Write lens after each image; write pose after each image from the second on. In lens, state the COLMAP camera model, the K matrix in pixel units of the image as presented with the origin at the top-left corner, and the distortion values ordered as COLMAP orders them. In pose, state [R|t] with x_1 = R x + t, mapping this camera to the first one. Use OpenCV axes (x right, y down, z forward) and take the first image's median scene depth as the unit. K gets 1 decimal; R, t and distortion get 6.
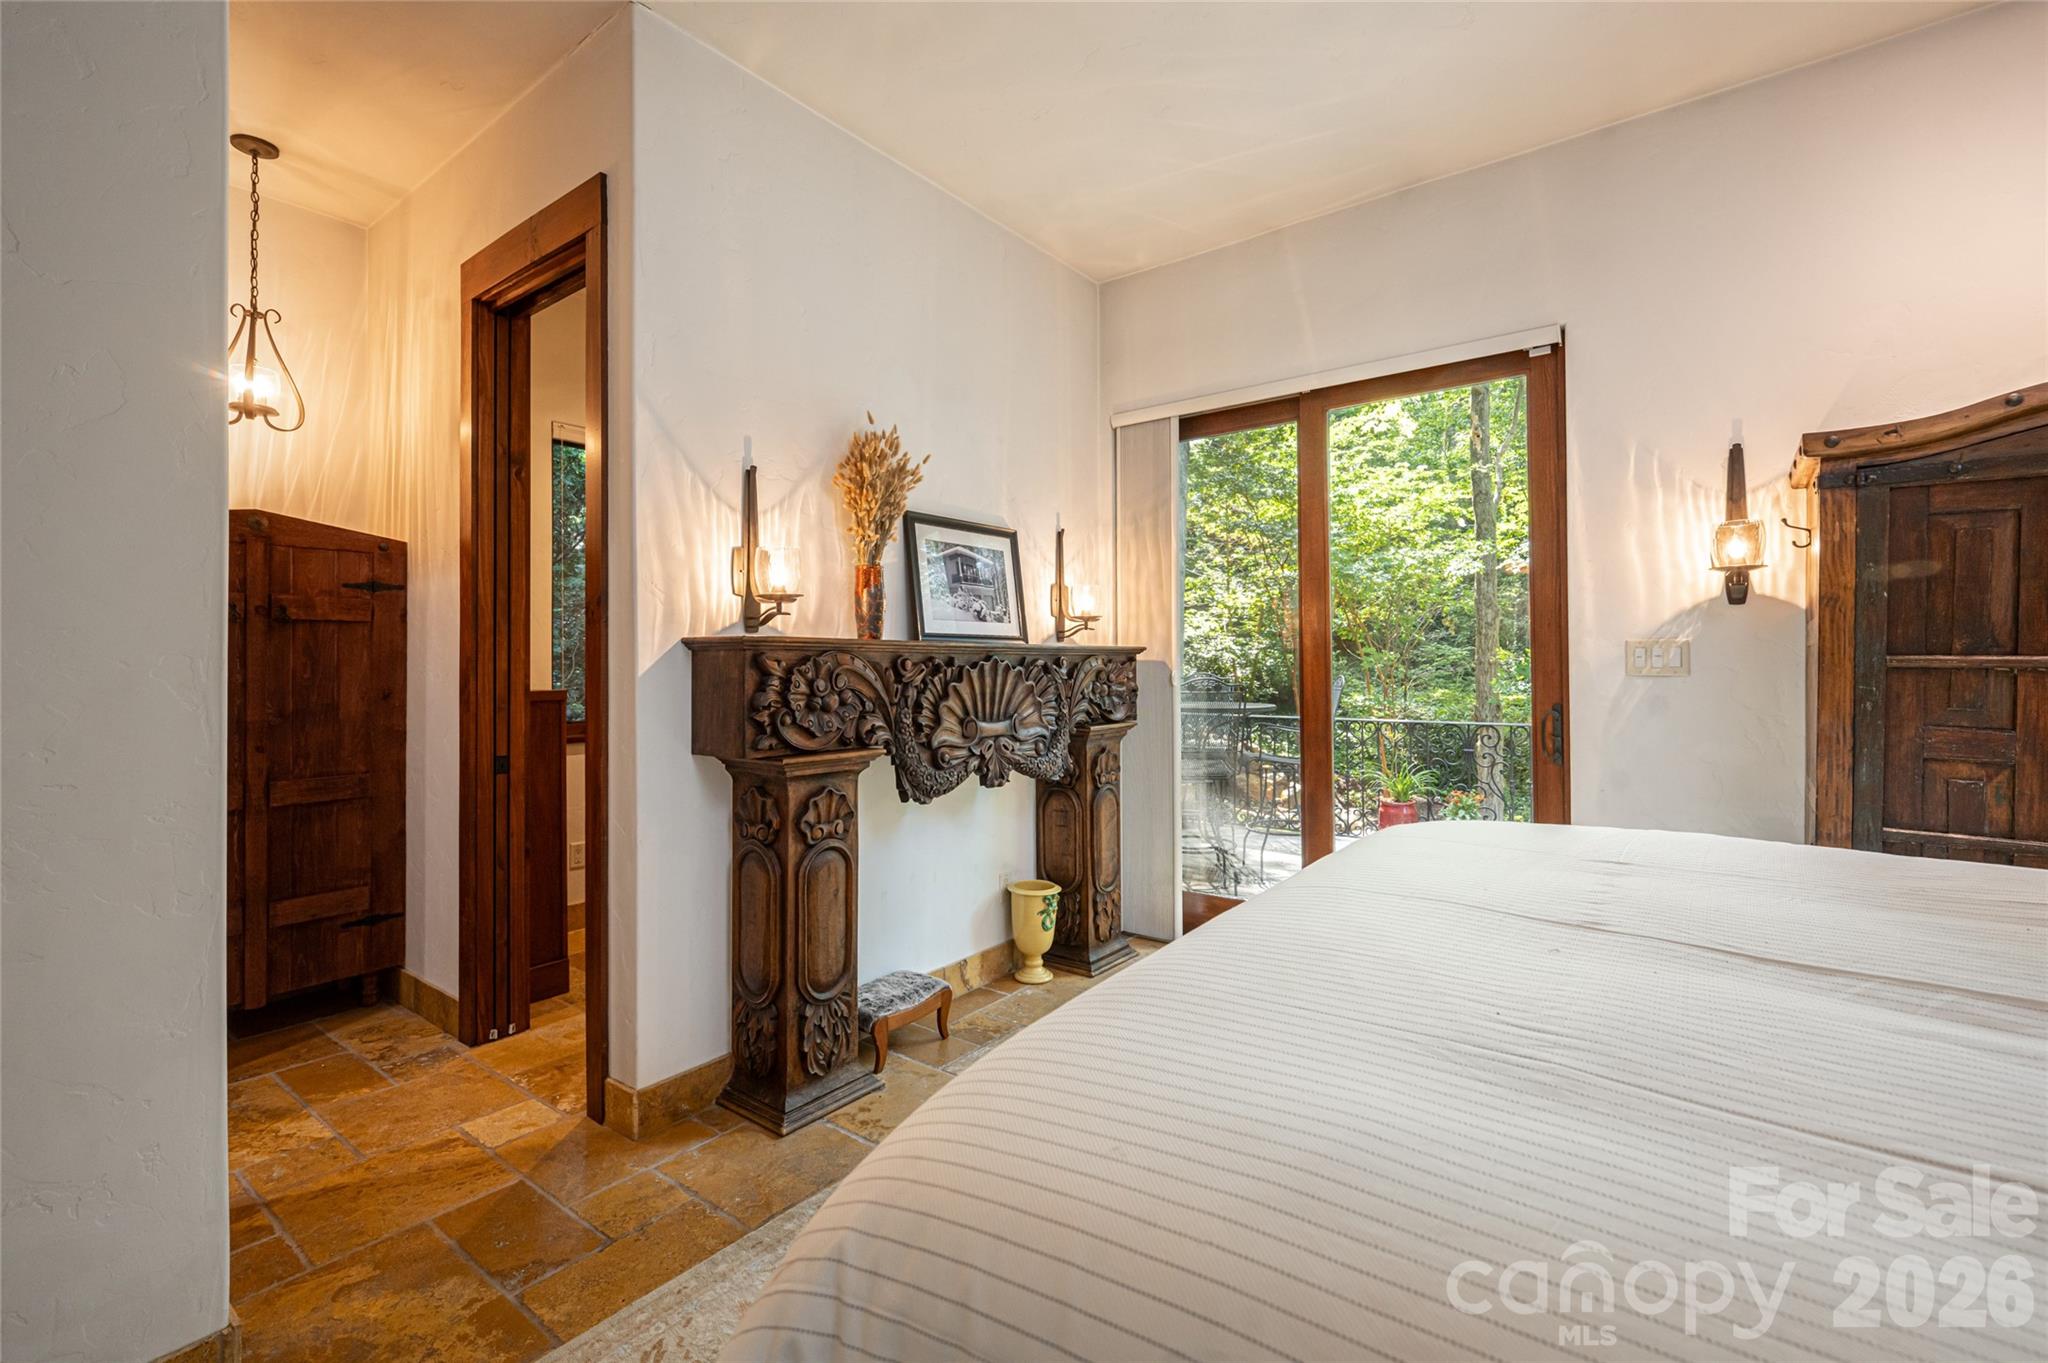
lens RADIAL K [[881.5, 0, 1020.5], [0, 881.5, 671.5], [0, 0, 1]] dist [0.002999, 0.000019]
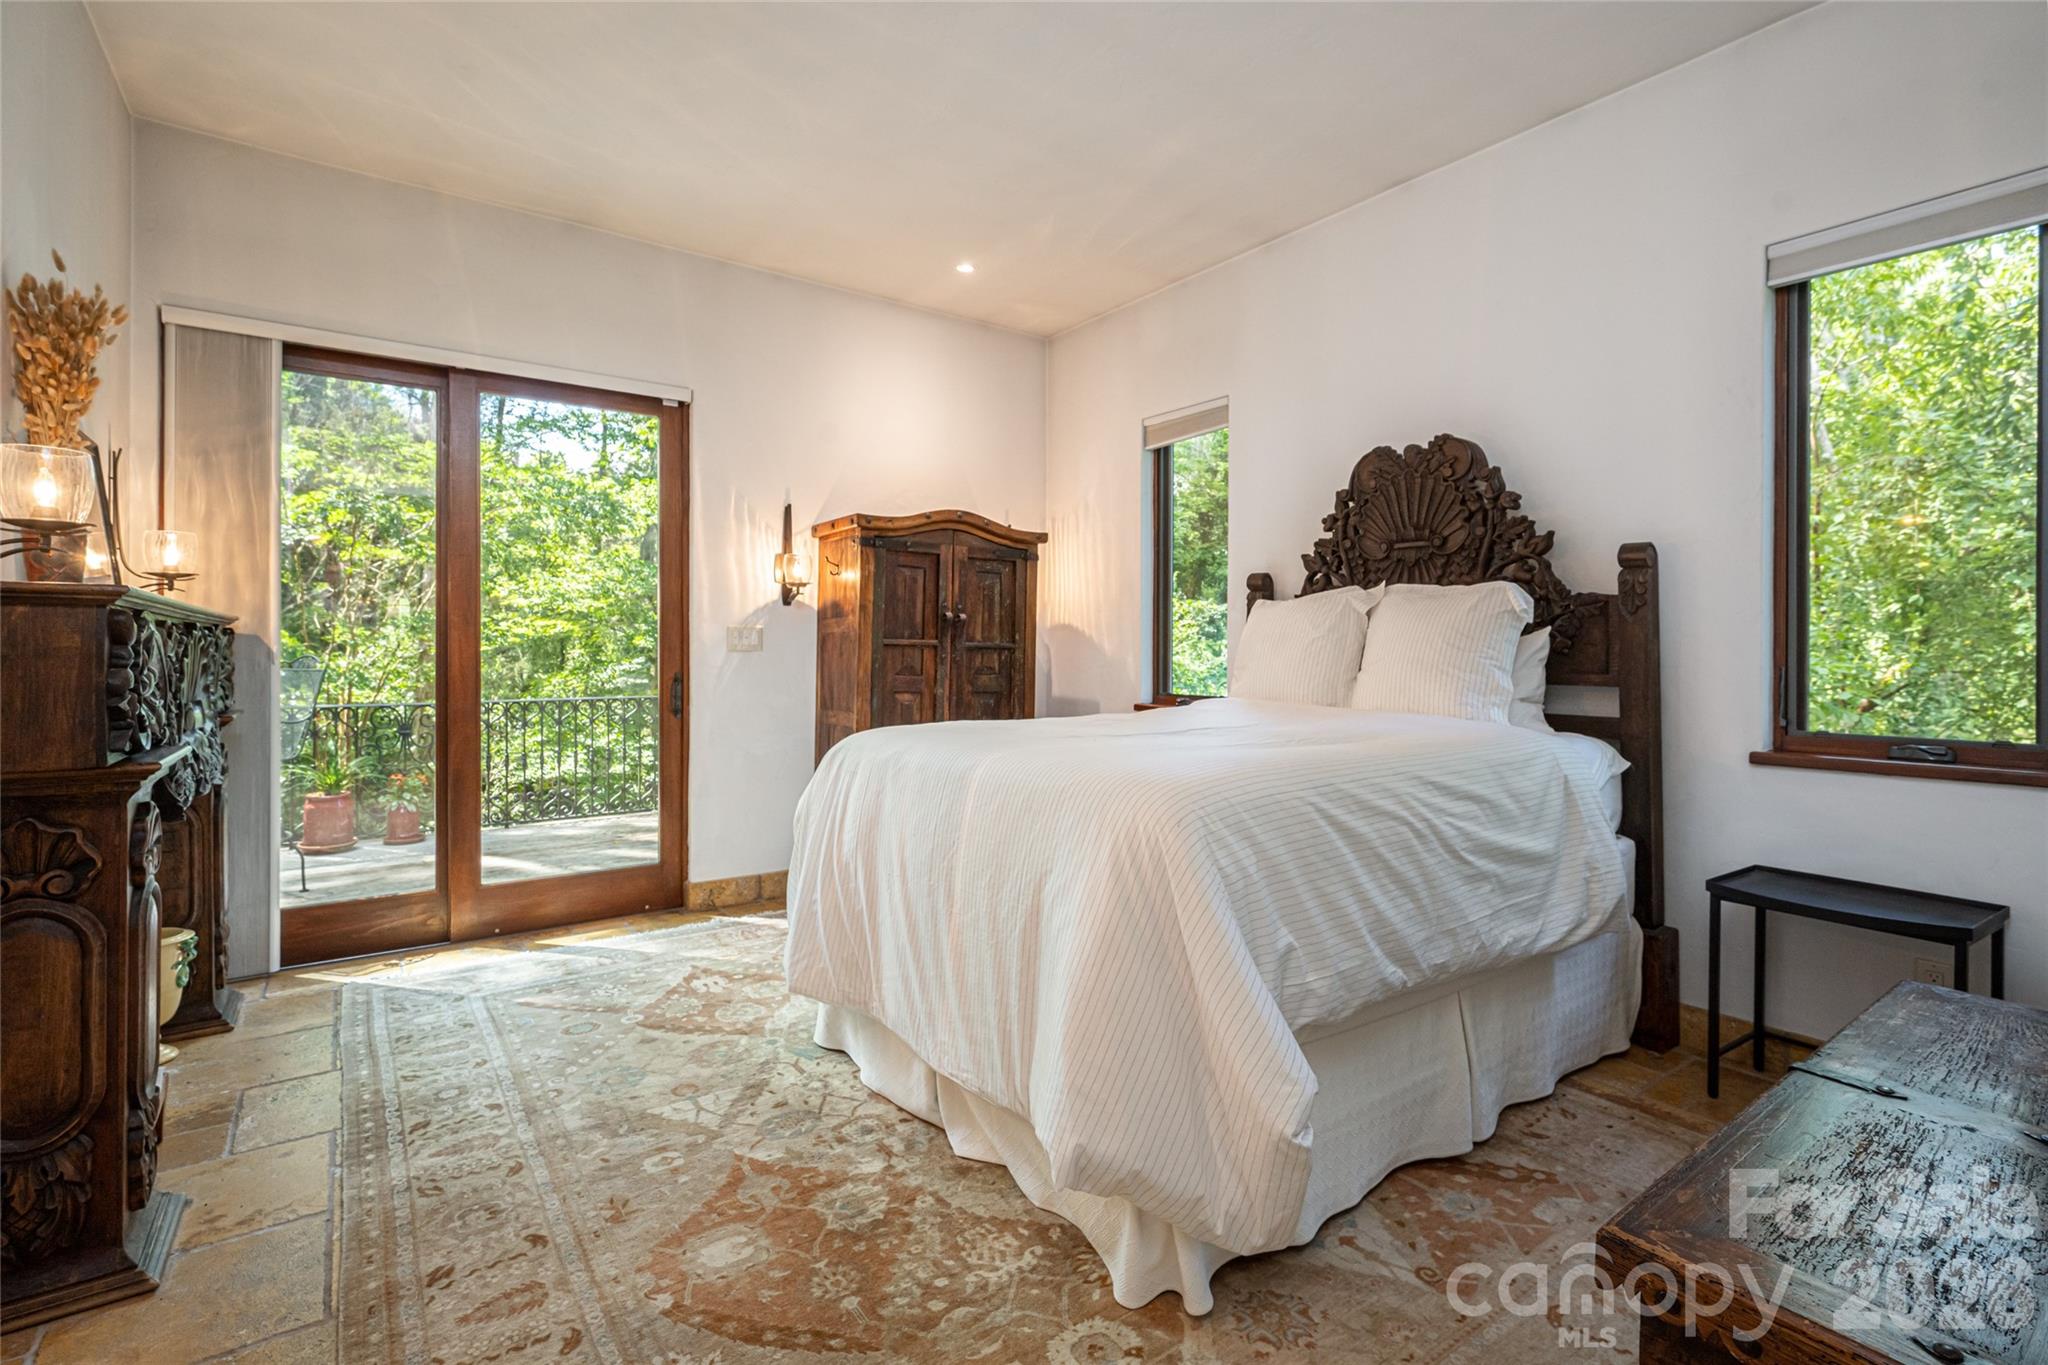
lens RADIAL K [[960.3, 0, 1024.2], [0, 960.3, 665.6], [0, 0, 1]] dist [0.005715, -0.001835]
pose [[0.294605, -0.010072, 0.955566, -0.669048], [0.004069, 0.999949, 0.009286, 0.016243], [-0.955611, 0.001152, 0.294630, 0.085345]]
